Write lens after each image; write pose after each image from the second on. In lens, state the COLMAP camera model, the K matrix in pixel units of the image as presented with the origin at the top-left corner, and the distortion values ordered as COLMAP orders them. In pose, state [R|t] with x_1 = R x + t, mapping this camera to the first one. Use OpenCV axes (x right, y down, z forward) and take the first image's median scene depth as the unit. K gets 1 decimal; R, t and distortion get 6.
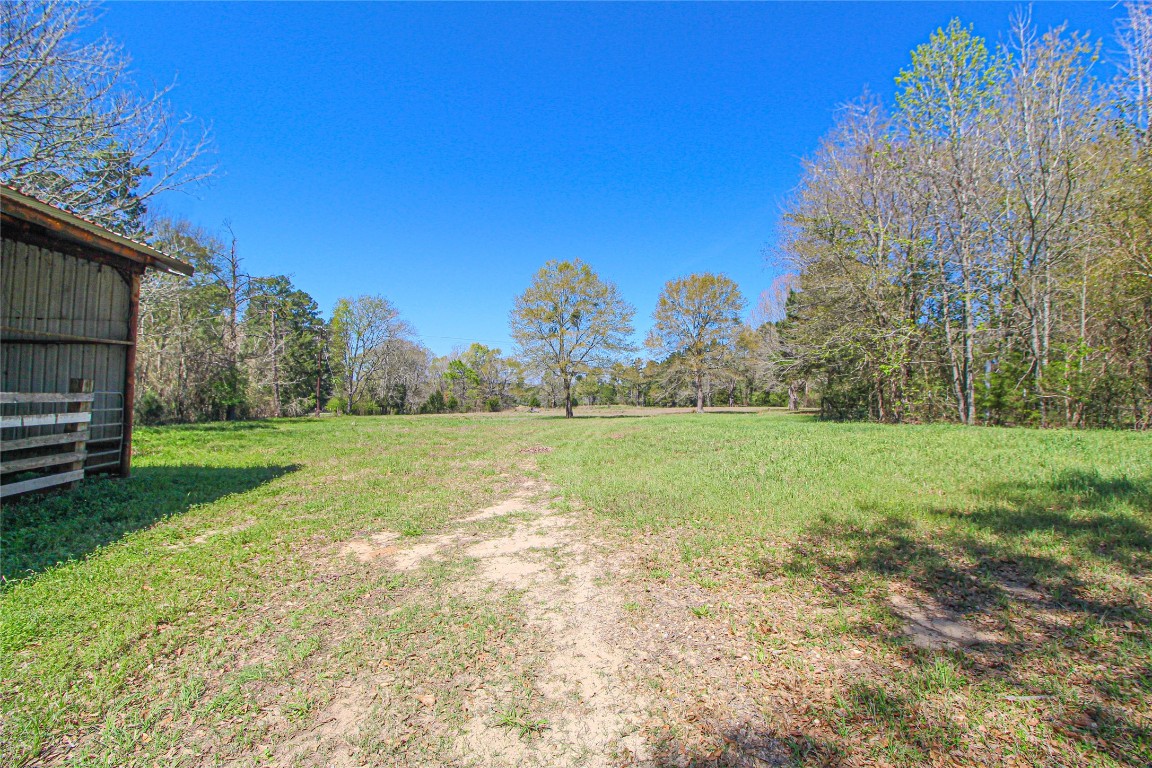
lens RADIAL K [[535.0, 0, 576.4], [0, 535.0, 365.9], [0, 0, 1]] dist [0.001451, -0.012354]
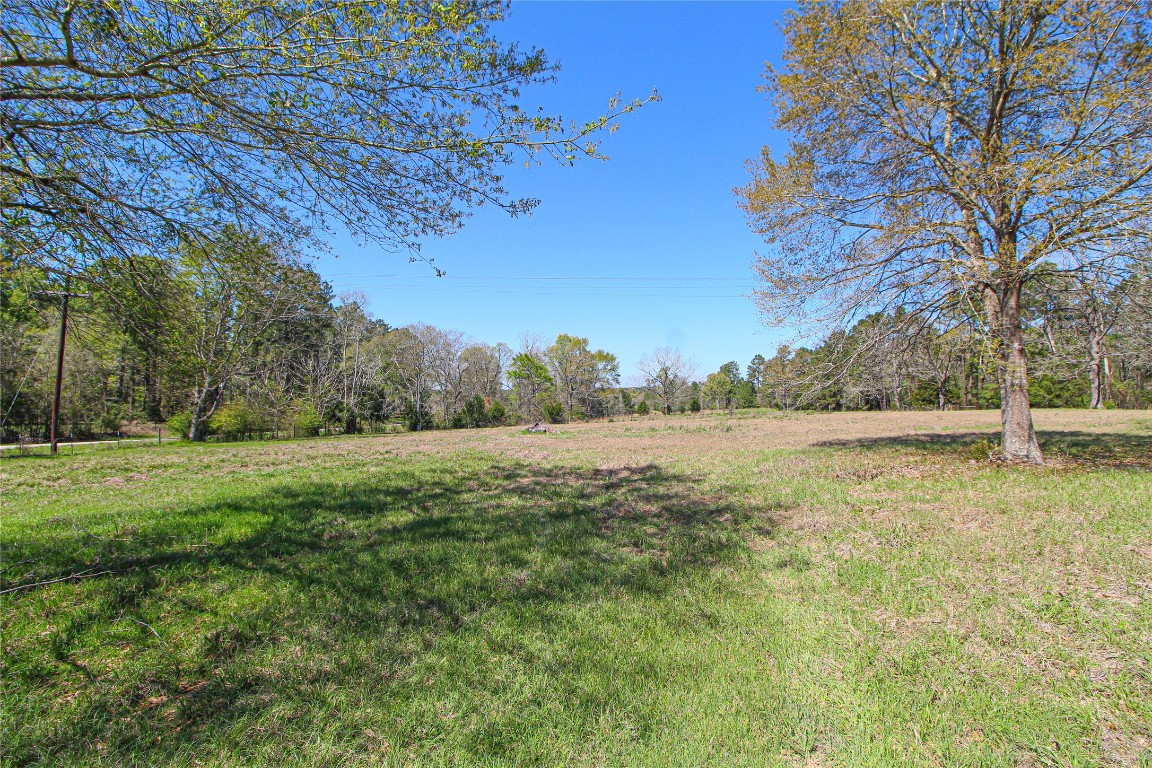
lens RADIAL K [[535.0, 0, 576.4], [0, 535.0, 365.9], [0, 0, 1]] dist [0.001451, -0.012354]
pose [[0.965032, -0.039980, -0.259064, 0.052310], [0.038228, 0.999199, -0.011801, 0.021071], [0.259328, 0.001485, 0.965788, 0.351307]]
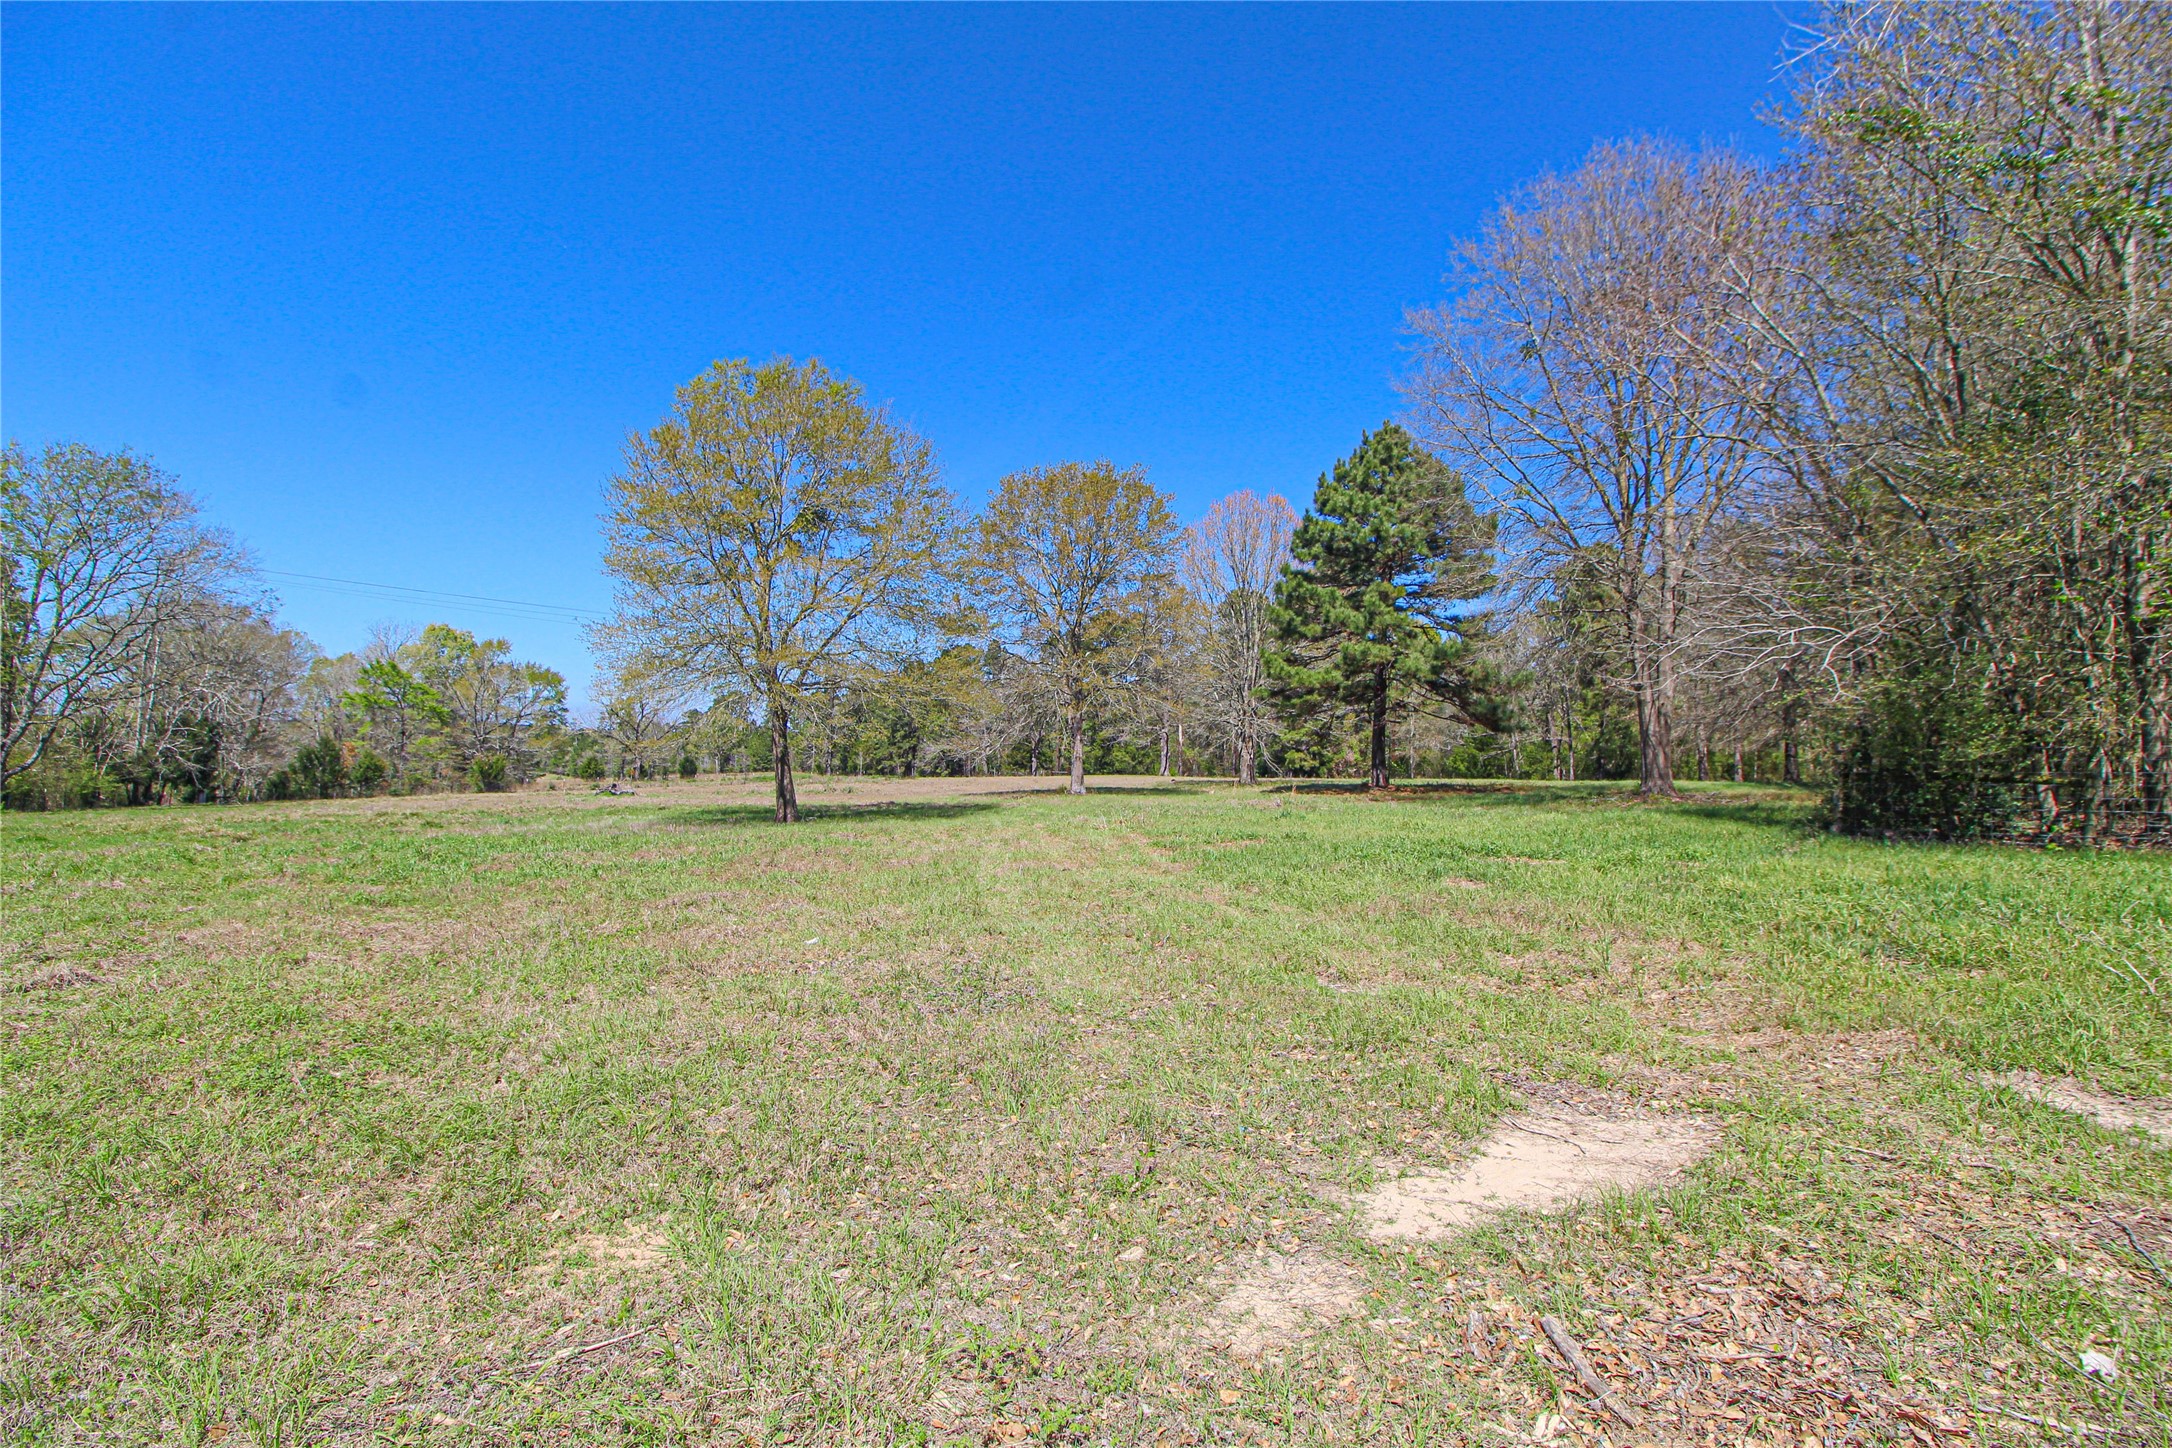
lens RADIAL K [[1008.8, 0, 1086.7], [0, 1008.8, 689.8], [0, 0, 1]] dist [0.001451, -0.012354]
pose [[0.923554, 0.026220, 0.382571, -0.032202], [-0.023809, 0.999656, -0.011037, 0.006852], [-0.382728, 0.001085, 0.923860, 0.129011]]
